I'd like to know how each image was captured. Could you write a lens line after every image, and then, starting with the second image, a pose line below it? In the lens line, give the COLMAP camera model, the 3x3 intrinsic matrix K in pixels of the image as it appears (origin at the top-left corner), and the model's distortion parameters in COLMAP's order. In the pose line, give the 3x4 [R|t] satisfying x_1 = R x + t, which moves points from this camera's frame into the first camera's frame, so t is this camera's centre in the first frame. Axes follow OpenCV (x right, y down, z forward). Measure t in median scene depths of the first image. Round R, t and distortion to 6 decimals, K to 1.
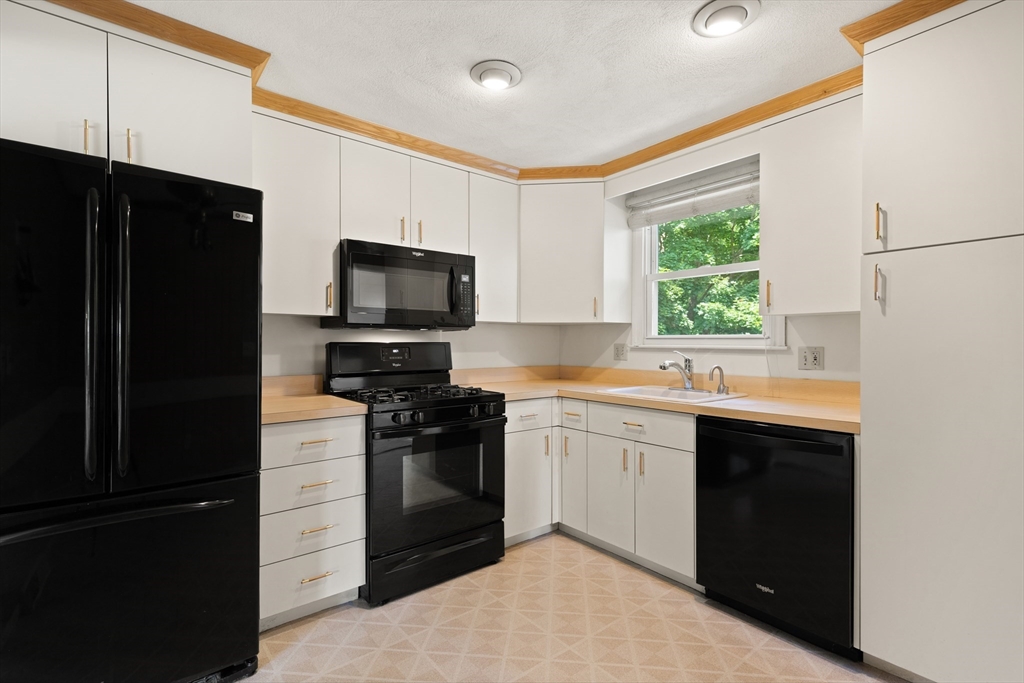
lens RADIAL K [[472.3, 0, 514.2], [0, 472.3, 348.6], [0, 0, 1]] dist [0.001405, -0.000148]
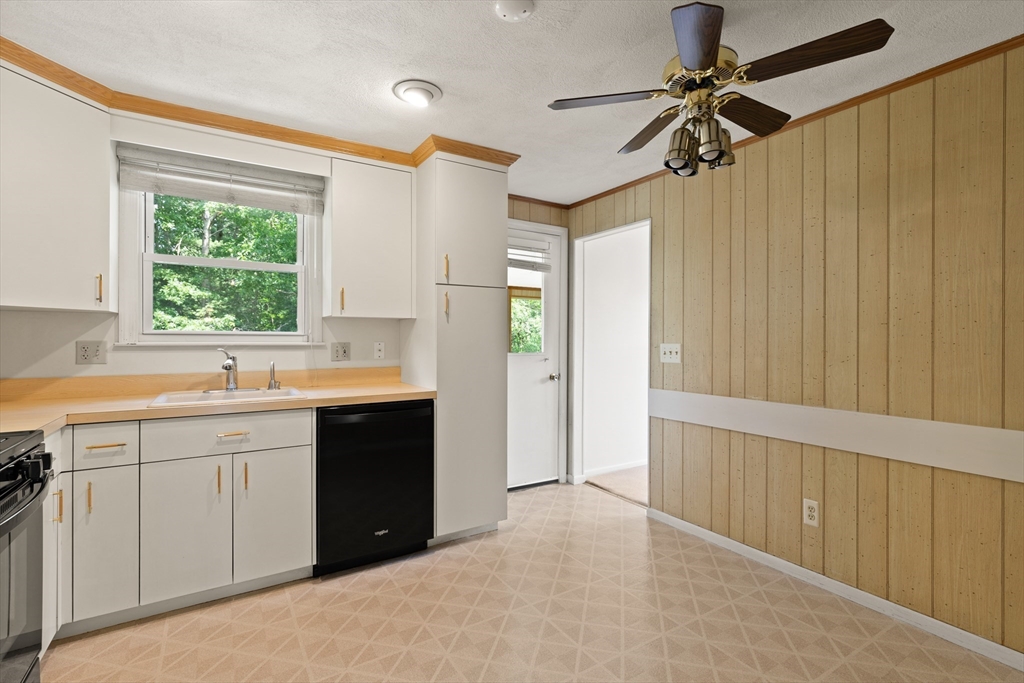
lens RADIAL K [[471.4, 0, 510.3], [0, 471.4, 338.7], [0, 0, 1]] dist [0.007349, -0.000458]
pose [[0.127094, -0.004396, 0.991881, -0.517071], [0.009390, 0.999951, 0.003228, -0.012784], [-0.991846, 0.008904, 0.127129, 0.364703]]
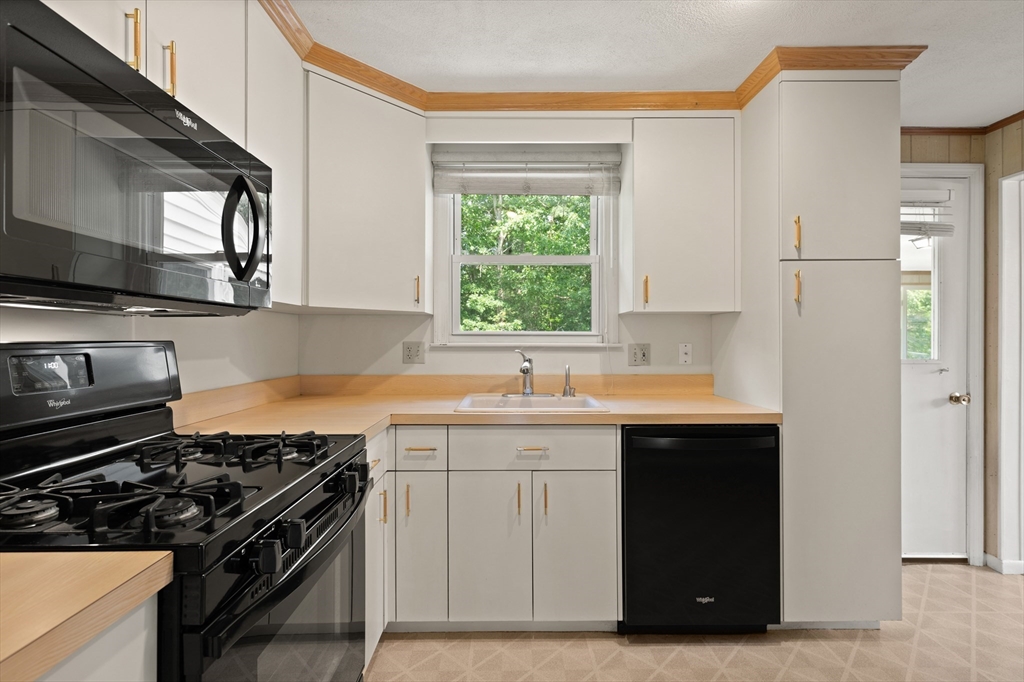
lens RADIAL K [[471.4, 0, 510.3], [0, 471.4, 338.2], [0, 0, 1]] dist [0.007349, -0.000458]
pose [[0.625910, -0.001171, 0.779894, -0.340045], [0.011823, 0.999898, -0.007988, -0.010359], [-0.779805, 0.014221, 0.625860, 0.526524]]
